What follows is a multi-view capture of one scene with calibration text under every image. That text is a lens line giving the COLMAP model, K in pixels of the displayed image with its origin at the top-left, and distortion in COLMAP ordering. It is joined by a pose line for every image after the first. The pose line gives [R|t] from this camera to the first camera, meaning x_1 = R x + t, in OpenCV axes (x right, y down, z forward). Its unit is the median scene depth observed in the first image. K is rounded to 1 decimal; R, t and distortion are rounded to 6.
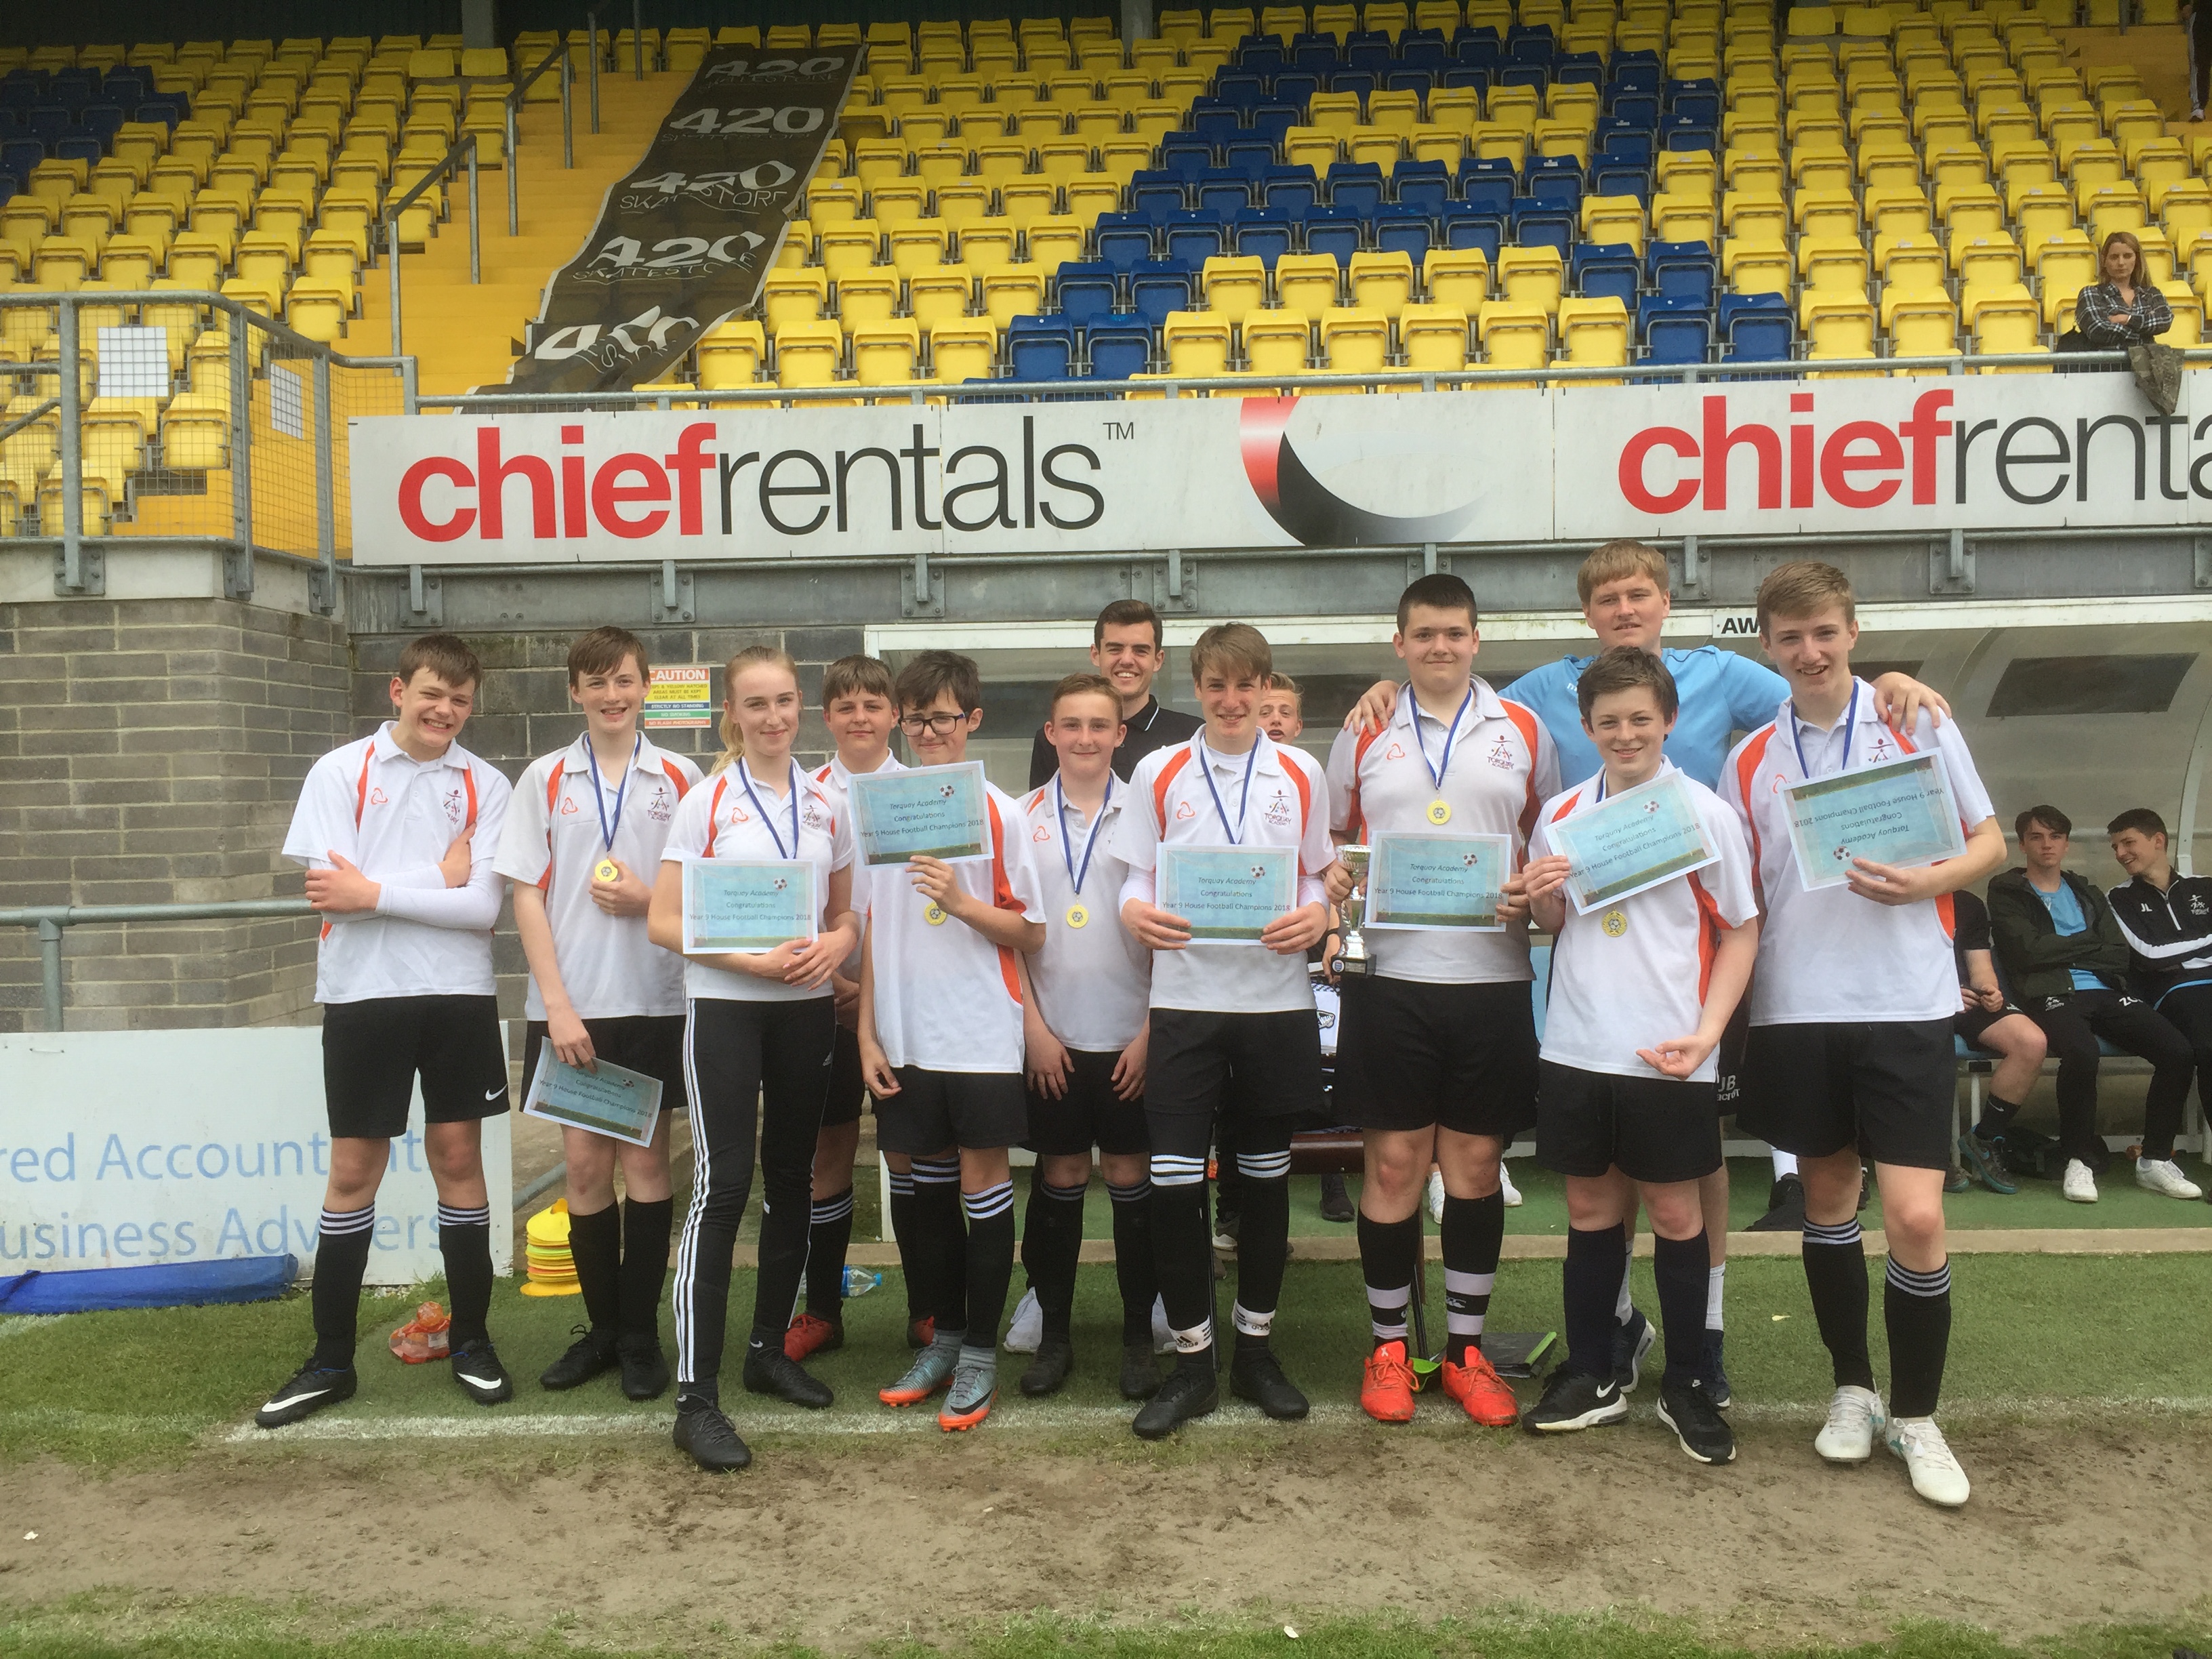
lens RADIAL K [[1843.2, 0, 1084.9], [0, 1843.2, 812.0], [0, 0, 1]] dist [0.068242, -0.105672]
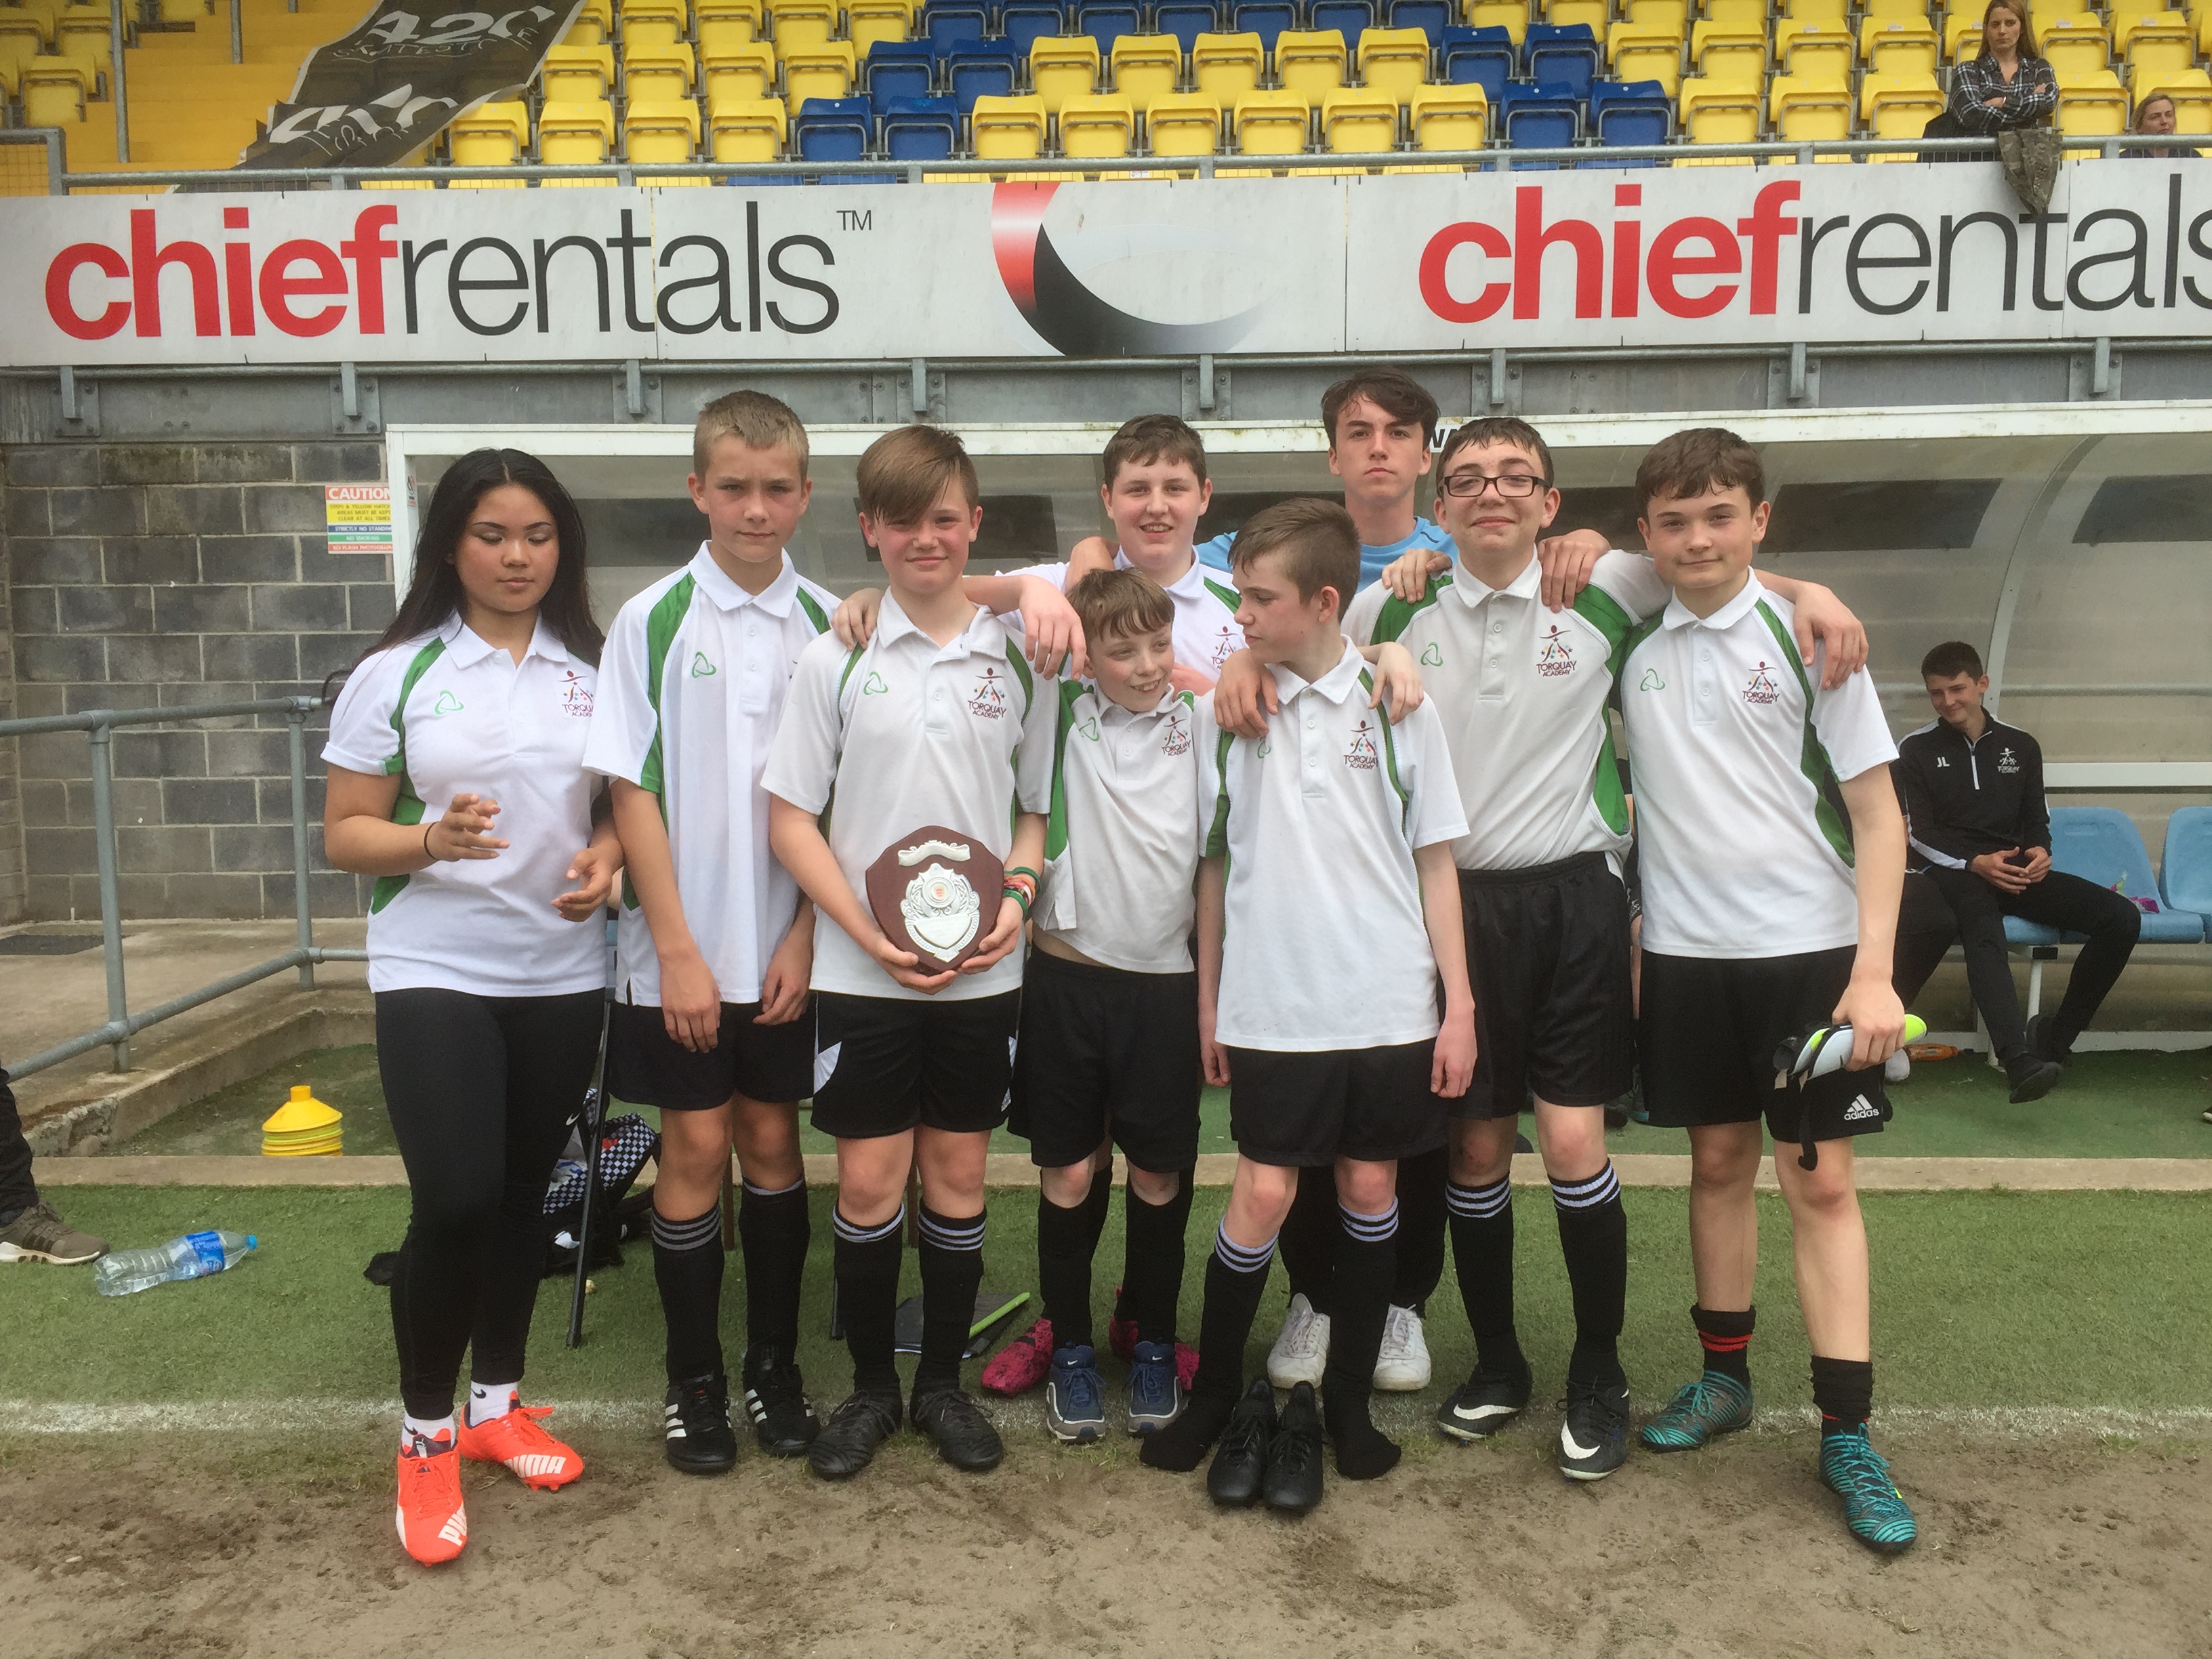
lens RADIAL K [[1843.2, 0, 1044.6], [0, 1843.2, 816.9], [0, 0, 1]] dist [0.068242, -0.105672]
pose [[0.999817, 0.012916, -0.014136, 0.123653], [-0.011629, 0.996088, 0.087603, -0.000738], [0.015212, -0.087423, 0.996055, 0.091959]]
